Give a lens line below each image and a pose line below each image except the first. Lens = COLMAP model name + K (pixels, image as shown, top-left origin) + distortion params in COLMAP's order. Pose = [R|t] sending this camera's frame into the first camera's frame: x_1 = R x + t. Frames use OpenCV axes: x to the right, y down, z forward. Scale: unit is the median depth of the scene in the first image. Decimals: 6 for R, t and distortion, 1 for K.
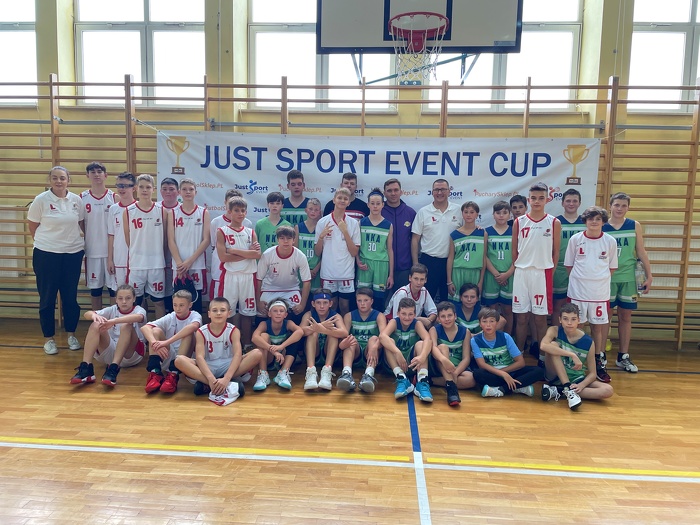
lens RADIAL K [[523.1, 0, 352.1], [0, 523.1, 261.0], [0, 0, 1]] dist [0.083550, -0.110733]
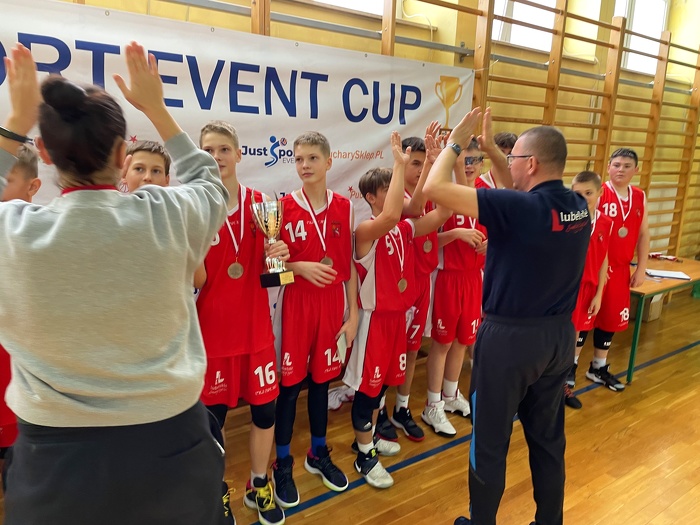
lens RADIAL K [[527.5, 0, 351.8], [0, 527.5, 258.0], [0, 0, 1]] dist [0.063707, -0.080425]
pose [[0.772591, -0.125372, 0.622403, -0.096178], [0.046346, 0.988831, 0.141653, -0.096572], [-0.633211, -0.080594, 0.769772, 0.549608]]
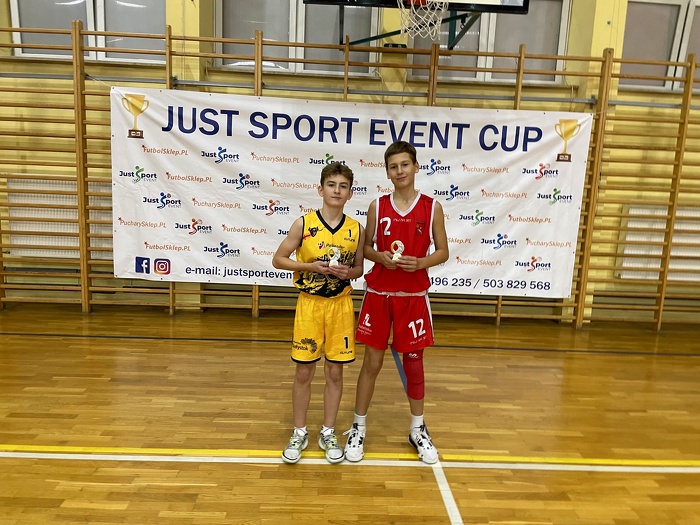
lens RADIAL K [[523.4, 0, 349.9], [0, 523.4, 268.1], [0, 0, 1]] dist [0.073202, -0.098766]
pose [[0.994906, 0.005572, 0.100650, -0.062651], [-0.010925, 0.998550, 0.052716, 0.002757], [-0.100210, -0.053547, 0.993524, 0.073427]]
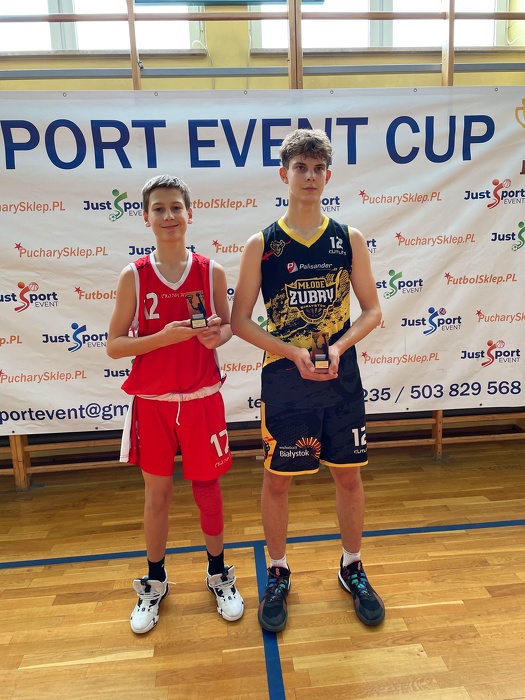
lens RADIAL K [[522.1, 0, 262.9], [0, 522.1, 339.8], [0, 0, 1]] dist [0.079449, -0.103539]
pose [[0.985999, -0.085252, 0.143314, 0.045625], [0.073709, 0.993735, 0.084014, -0.038506], [-0.149578, -0.072274, 0.986105, 0.478312]]
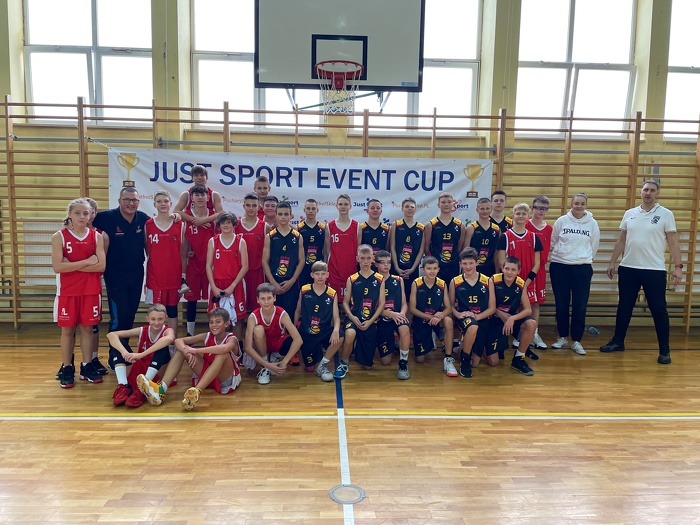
lens RADIAL K [[523.7, 0, 352.6], [0, 523.7, 266.7], [0, 0, 1]] dist [0.081874, -0.109232]
pose [[0.993315, -0.015194, 0.114433, 0.006565], [0.015387, 0.999881, -0.000809, 0.010487], [-0.114407, 0.002565, 0.993431, -0.161200]]
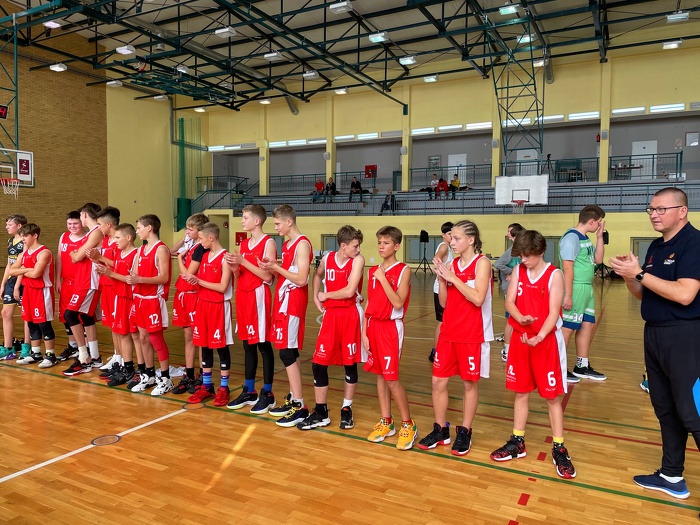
lens RADIAL K [[523.1, 0, 352.1], [0, 523.1, 261.0], [0, 0, 1]] dist [0.083550, -0.110733]
pose [[-0.914991, -0.049773, 0.400392, -0.511004], [0.010342, 0.989143, 0.146595, -0.097456], [-0.403341, 0.138274, -0.904542, 0.840416]]
